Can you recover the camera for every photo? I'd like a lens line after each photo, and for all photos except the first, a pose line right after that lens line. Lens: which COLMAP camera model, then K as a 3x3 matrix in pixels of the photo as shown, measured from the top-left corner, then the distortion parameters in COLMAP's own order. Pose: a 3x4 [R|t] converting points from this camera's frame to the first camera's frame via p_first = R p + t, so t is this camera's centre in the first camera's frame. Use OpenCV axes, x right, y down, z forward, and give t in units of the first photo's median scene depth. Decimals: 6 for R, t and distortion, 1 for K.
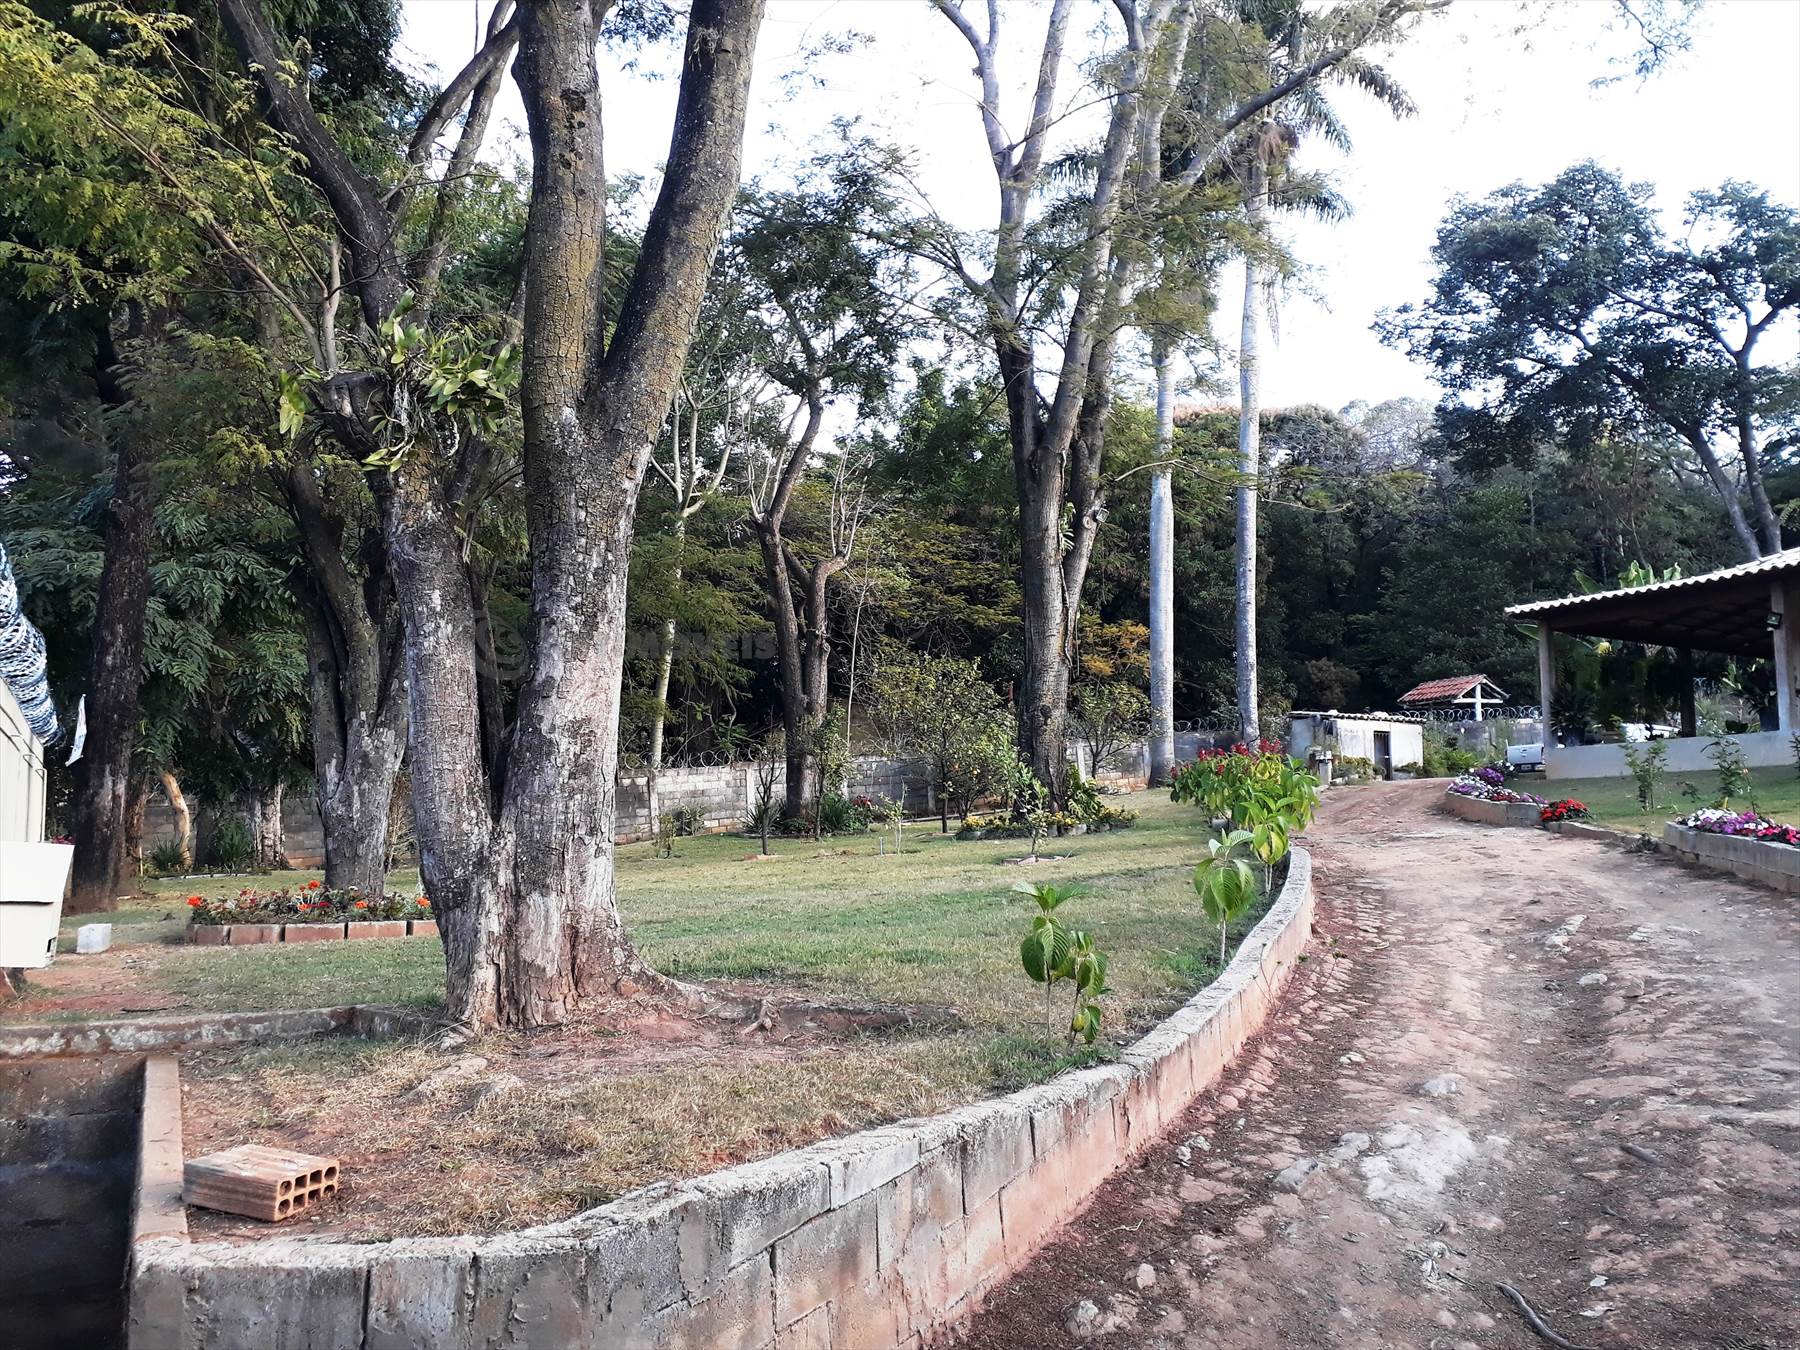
lens RADIAL K [[1429.2, 0, 869.9], [0, 1429.2, 702.9], [0, 0, 1]] dist [-0.006401, -0.011197]
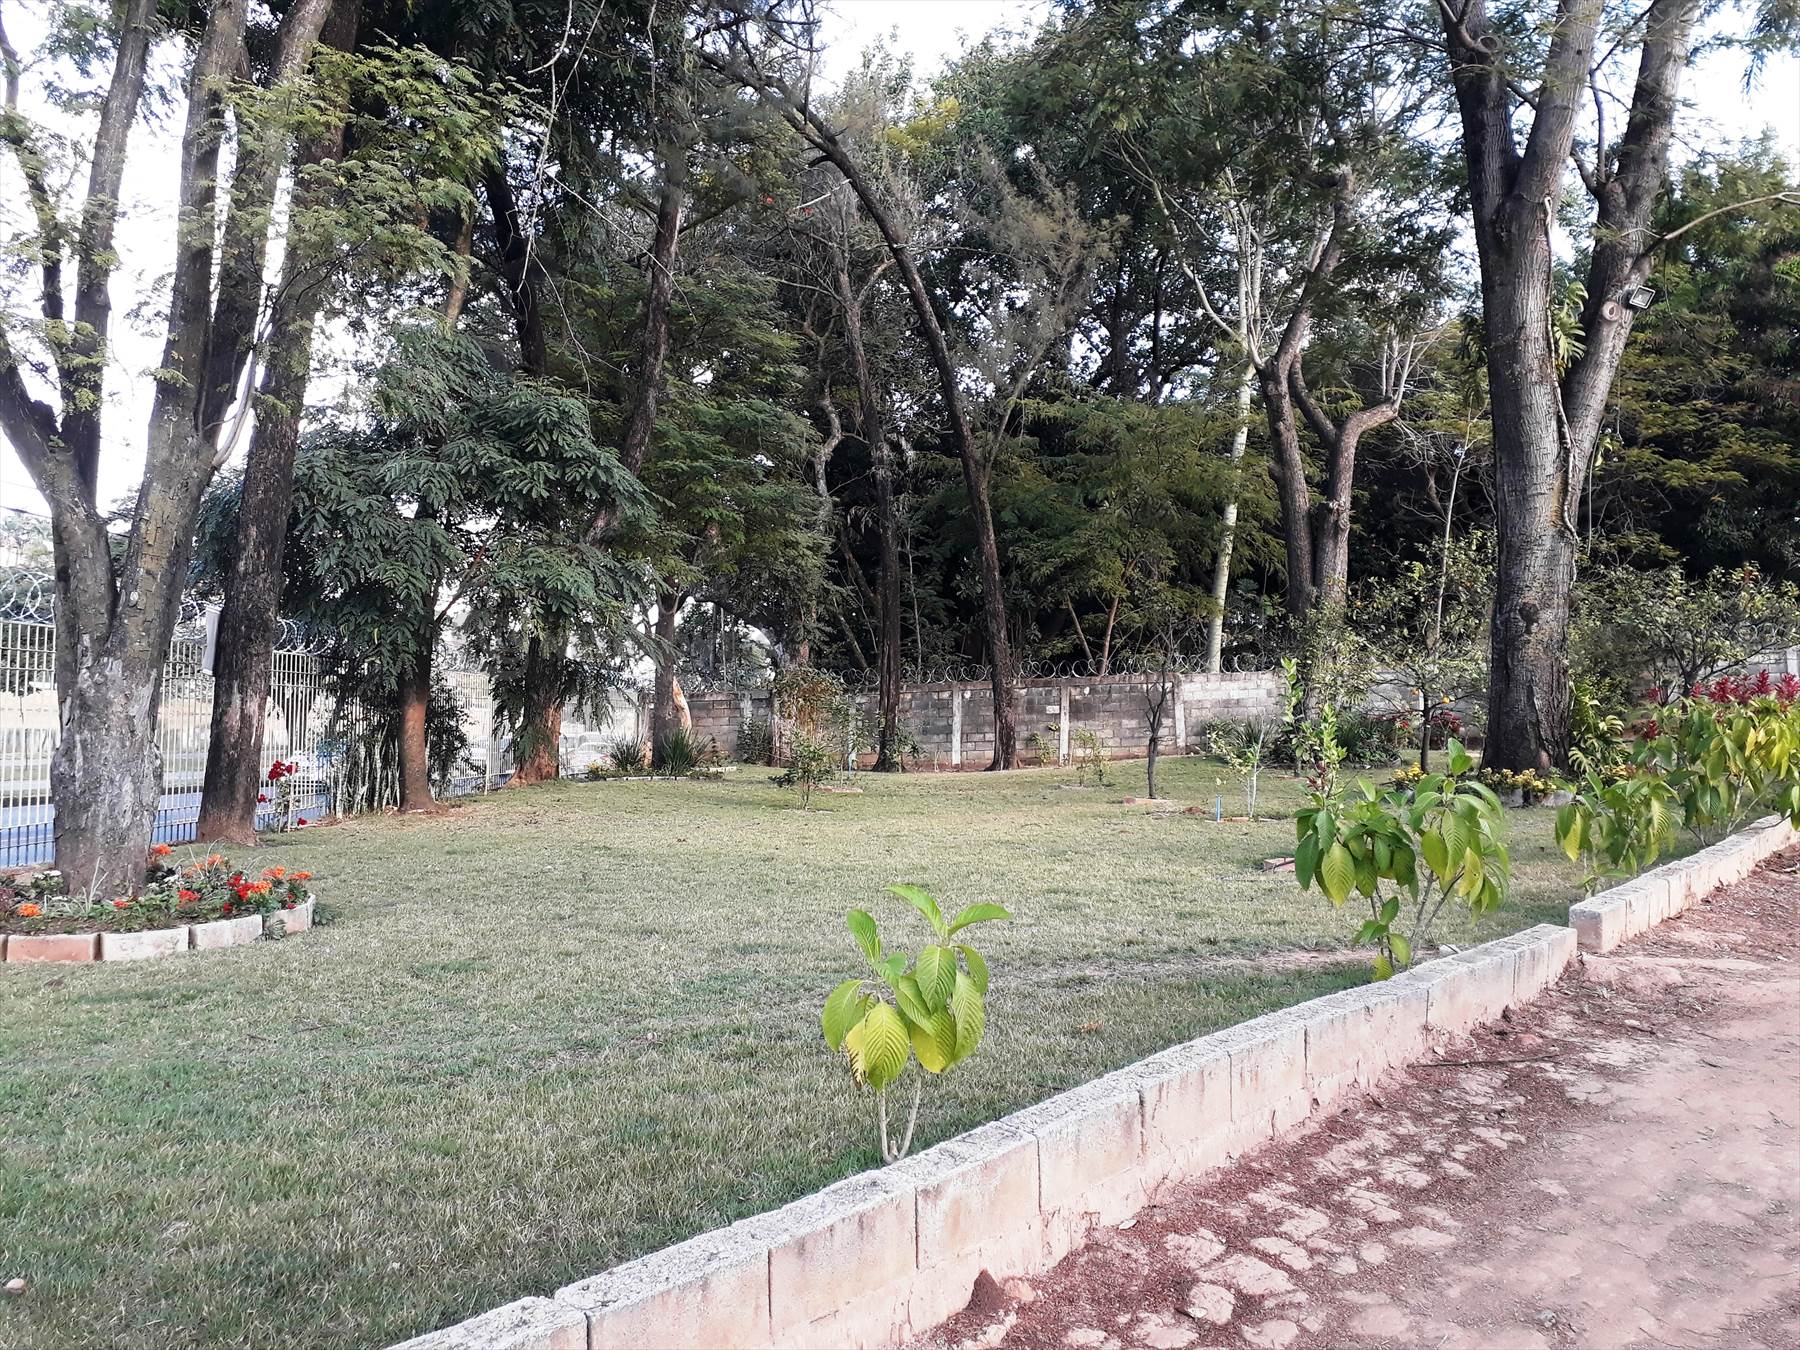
lens RADIAL K [[1406.8, 0, 899.1], [0, 1406.8, 699.2], [0, 0, 1]] dist [0.077451, -0.138320]
pose [[0.873710, 0.025777, -0.485763, 0.110066], [0.011896, 0.997164, 0.074310, -0.003518], [0.486301, -0.070704, 0.870926, 0.164504]]
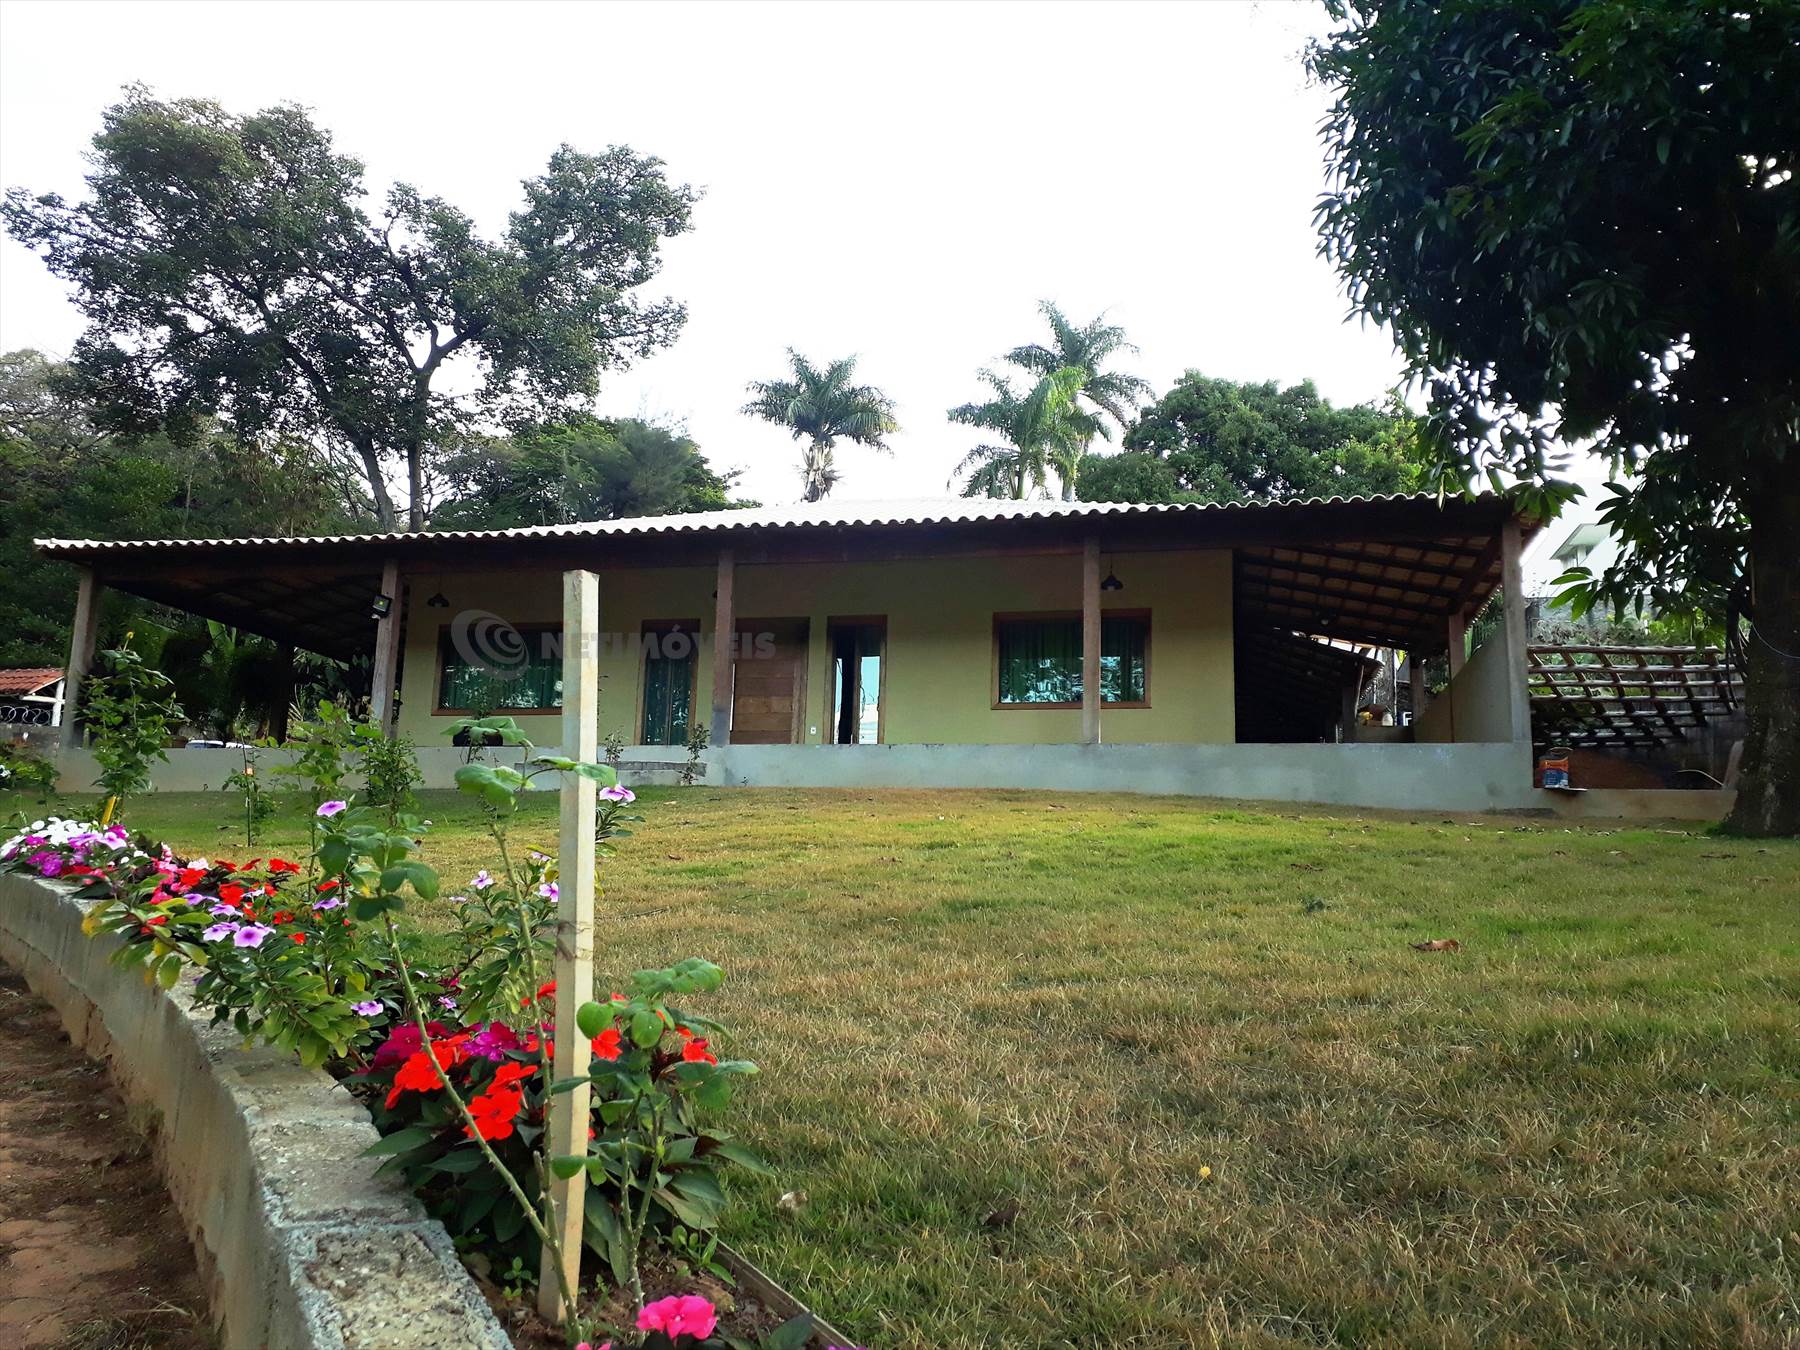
lens RADIAL K [[1425.2, 0, 919.9], [0, 1425.2, 682.8], [0, 0, 1]] dist [0.023157, -0.011476]
pose [[0.619620, 0.136454, 0.772950, 0.130156], [-0.102883, 0.990396, -0.092367, 0.014923], [-0.778130, -0.022291, 0.627708, 0.166799]]
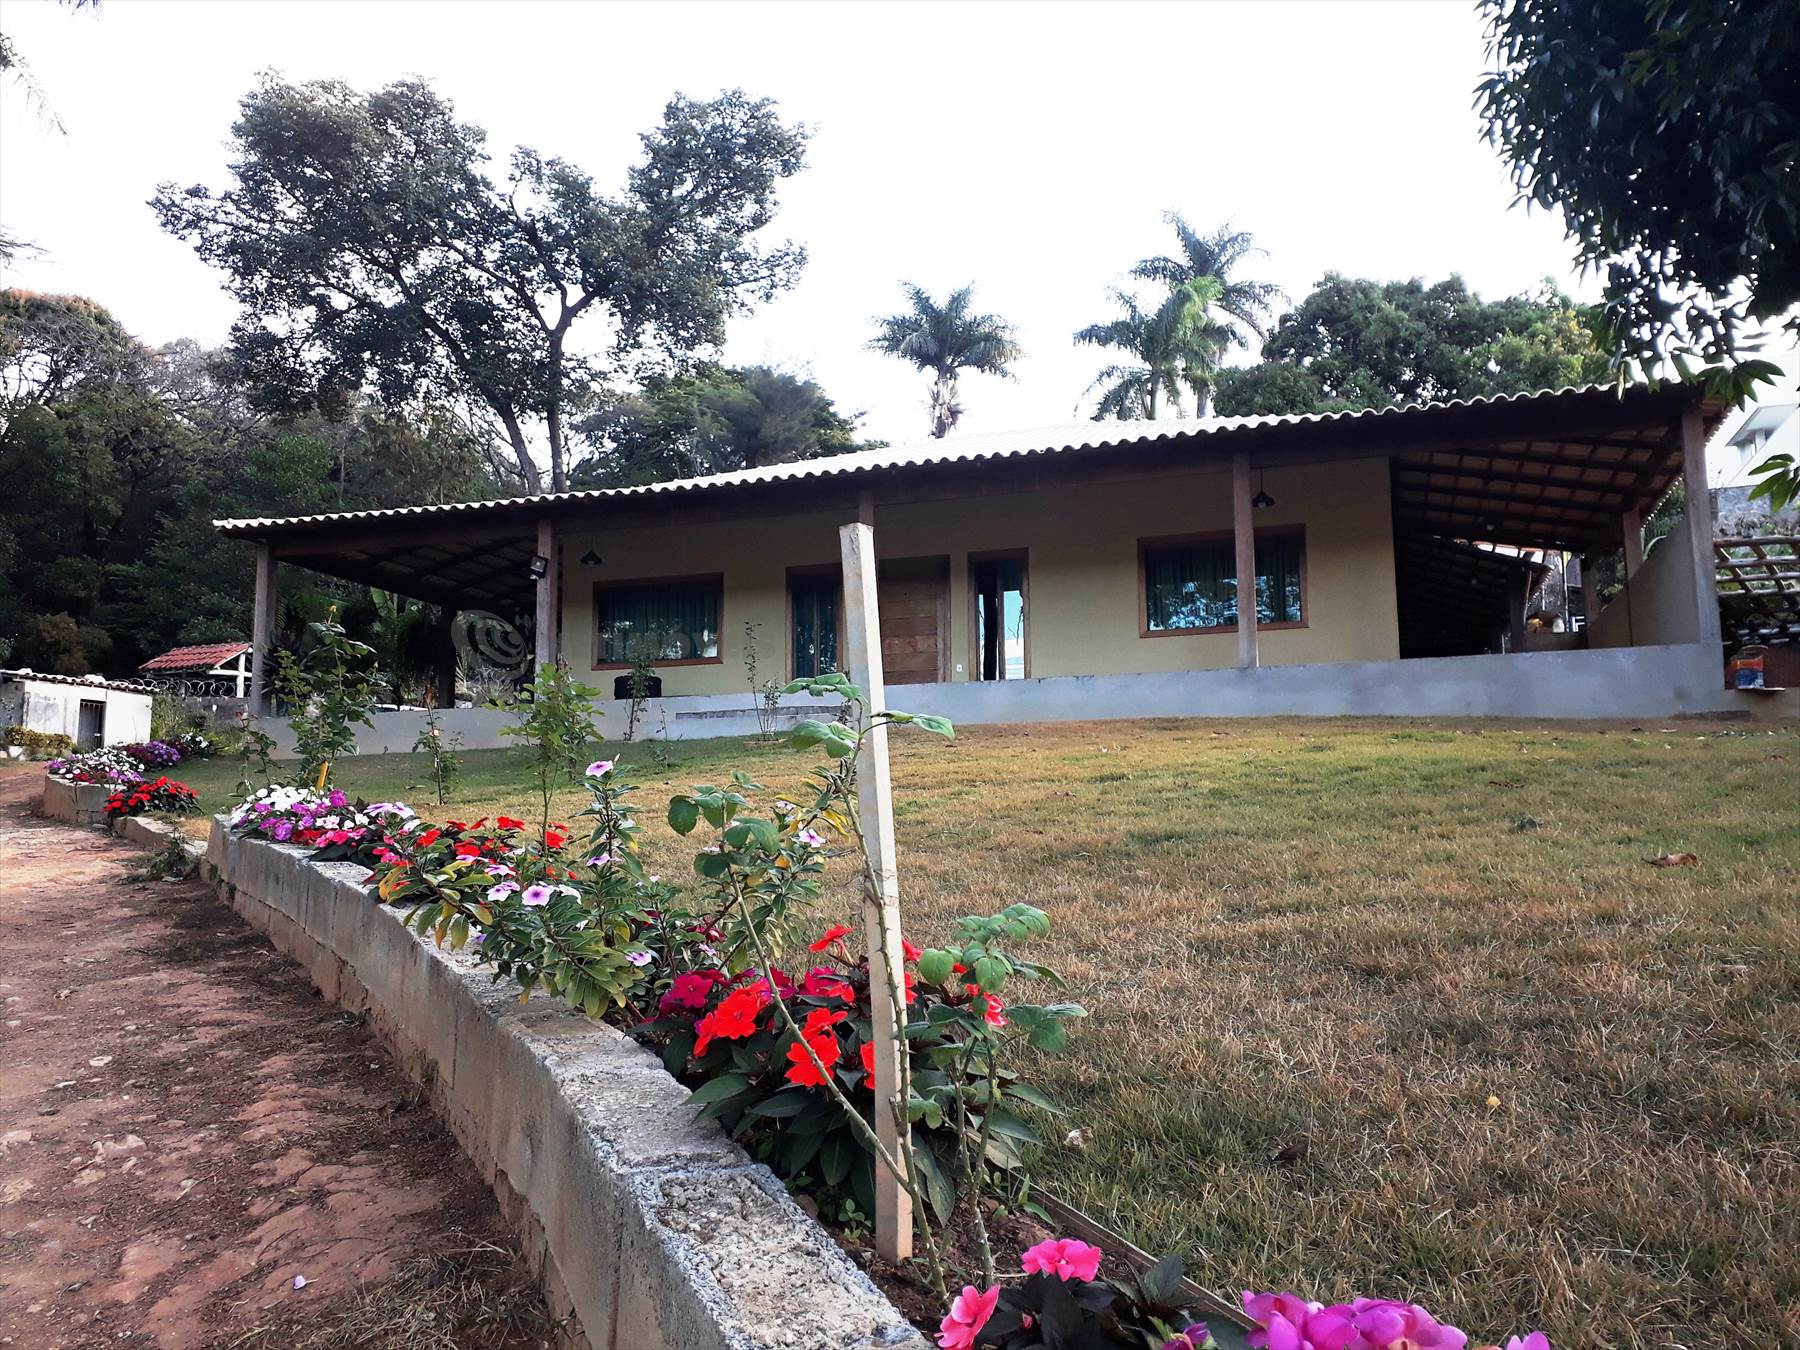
lens RADIAL K [[1430.8, 0, 919.5], [0, 1430.8, 686.3], [0, 0, 1]] dist [0.016038, -0.006262]
pose [[0.696377, 0.067252, 0.714518, 0.127875], [-0.059099, 0.997592, -0.036297, 0.015016], [-0.715239, -0.016951, 0.698675, 0.169956]]
